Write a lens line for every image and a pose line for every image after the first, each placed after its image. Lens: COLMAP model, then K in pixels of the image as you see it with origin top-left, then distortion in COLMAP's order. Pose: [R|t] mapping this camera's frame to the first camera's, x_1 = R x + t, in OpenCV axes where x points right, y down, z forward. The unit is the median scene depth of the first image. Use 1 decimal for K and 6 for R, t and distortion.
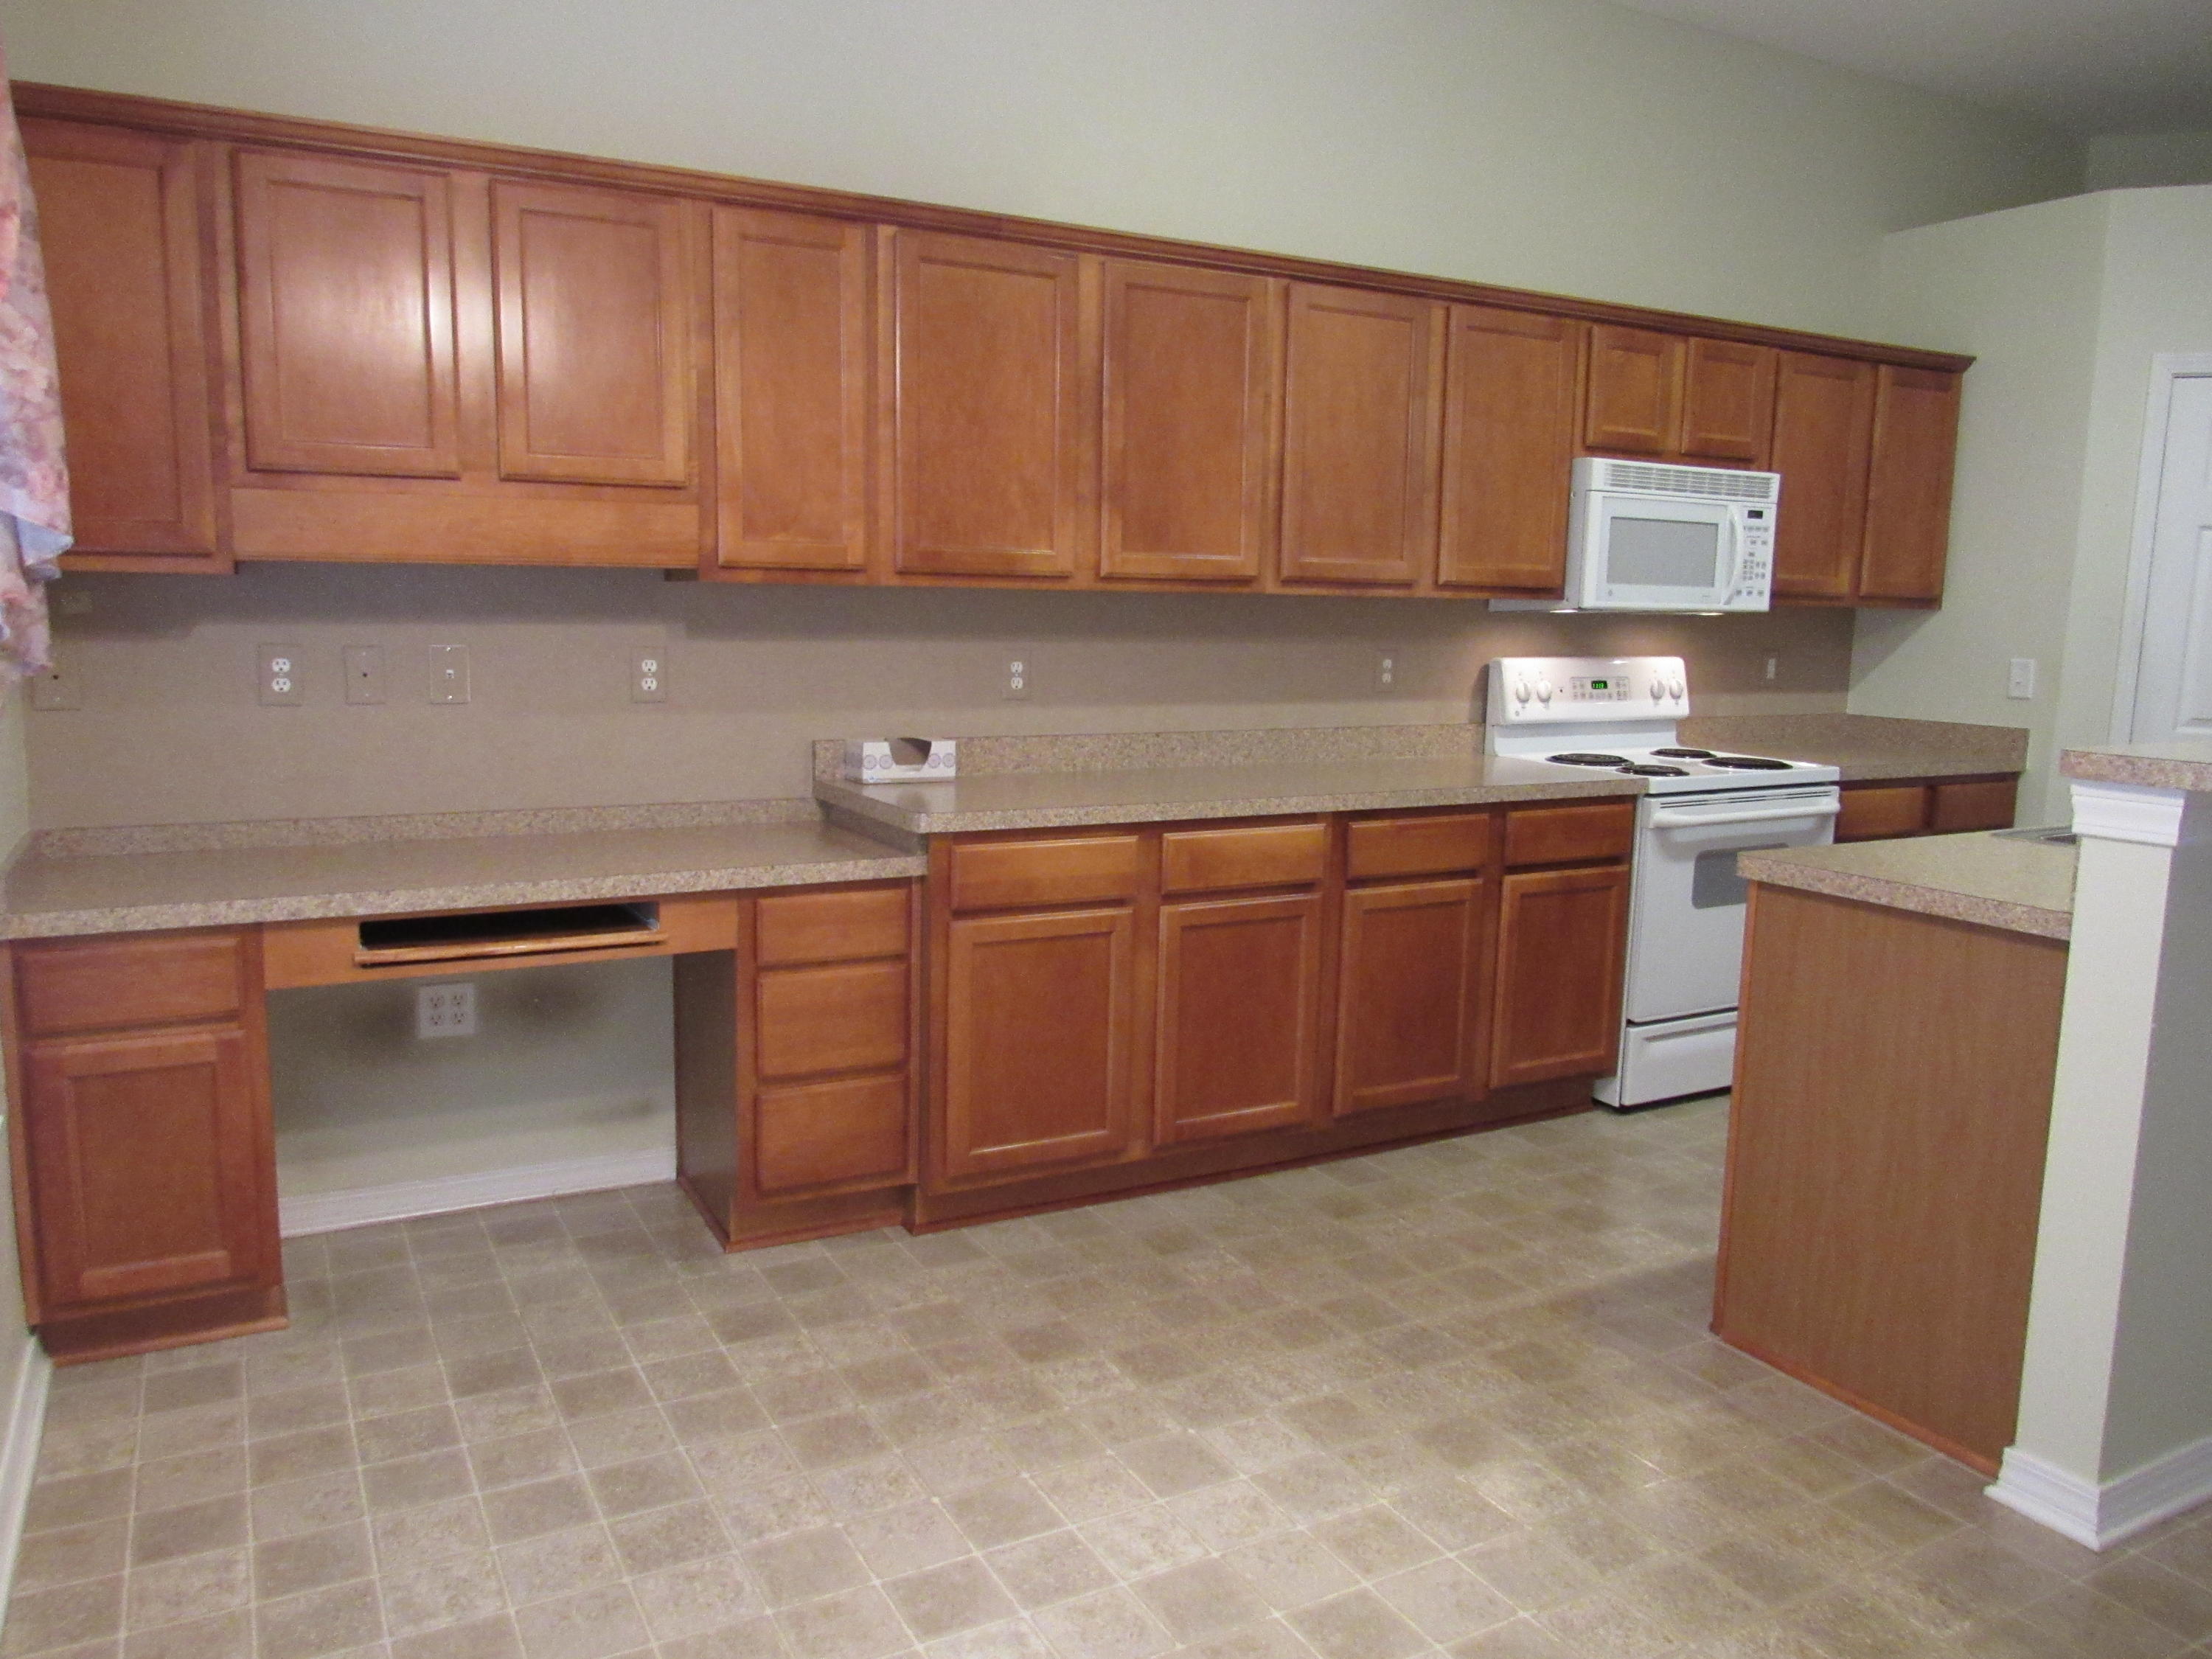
lens RADIAL K [[1594.5, 0, 1104.5], [0, 1594.5, 827.0], [0, 0, 1]] dist [-0.012626, -0.018171]
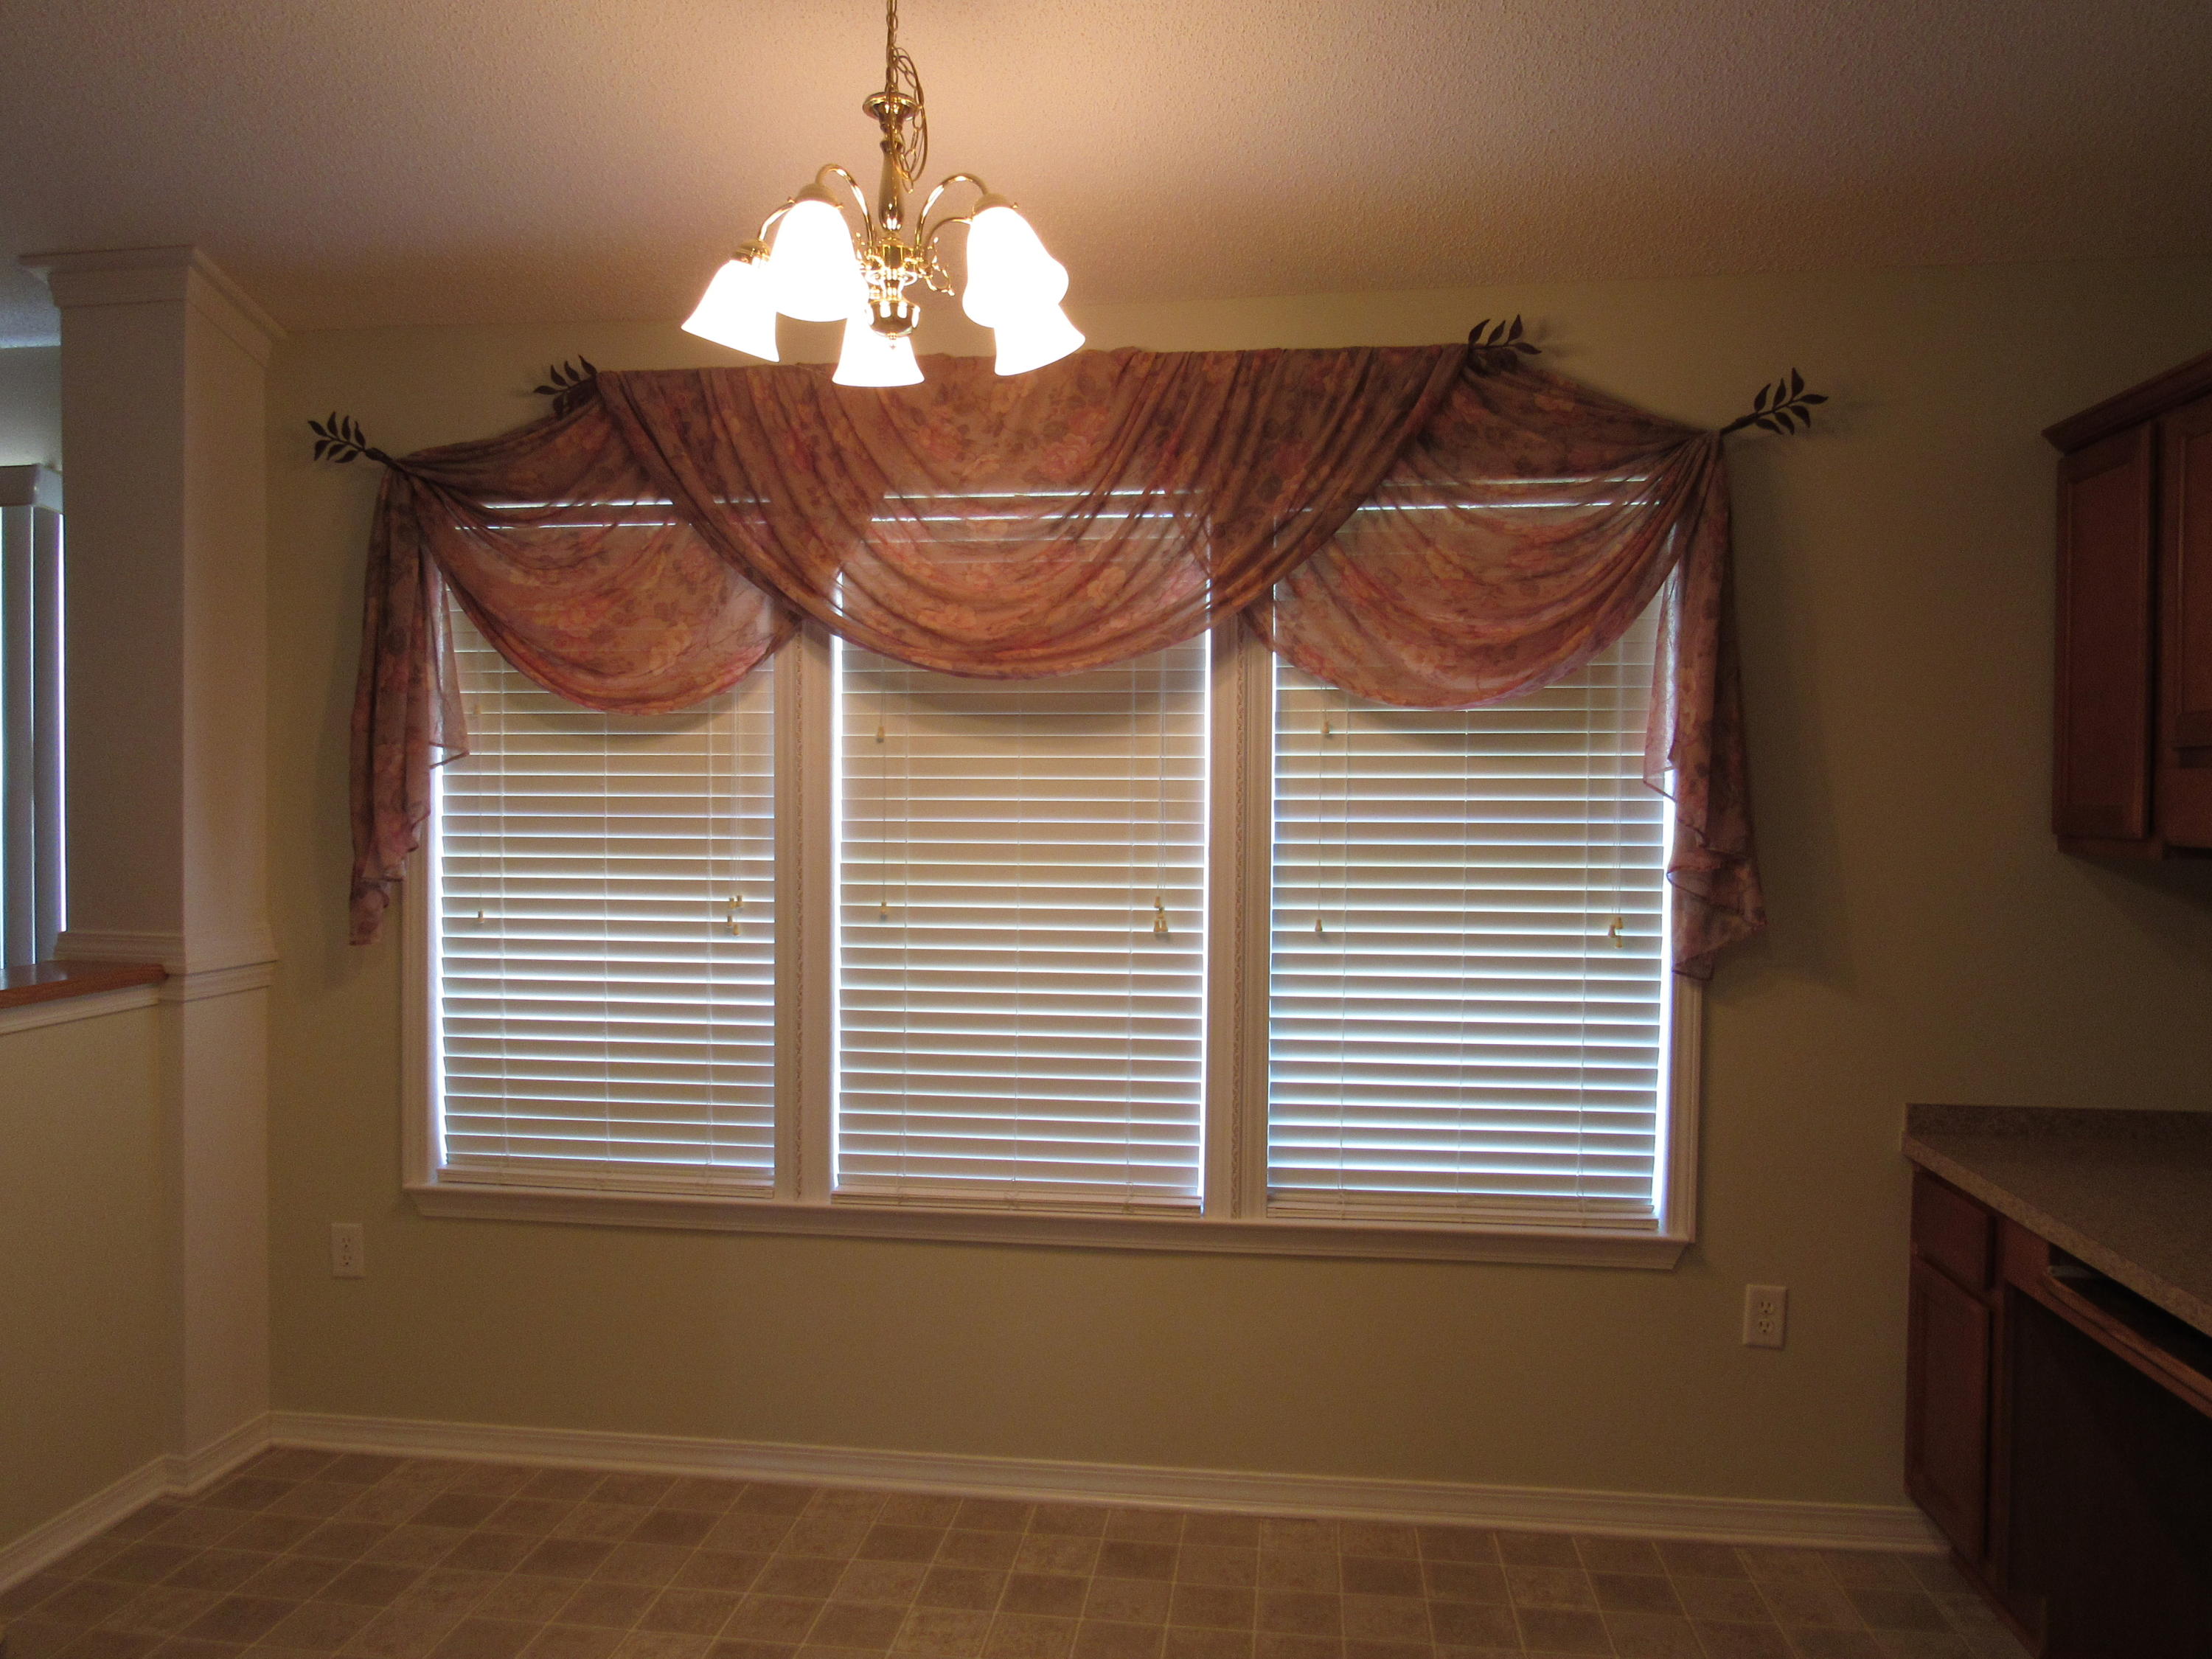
lens RADIAL K [[1594.5, 0, 1091.0], [0, 1594.5, 842.4], [0, 0, 1]] dist [-0.012626, -0.018171]
pose [[-0.581974, -0.008797, -0.813160, 0.441011], [-0.141226, 0.985840, 0.090409, -0.125152], [0.800851, 0.167455, -0.574976, 0.786270]]
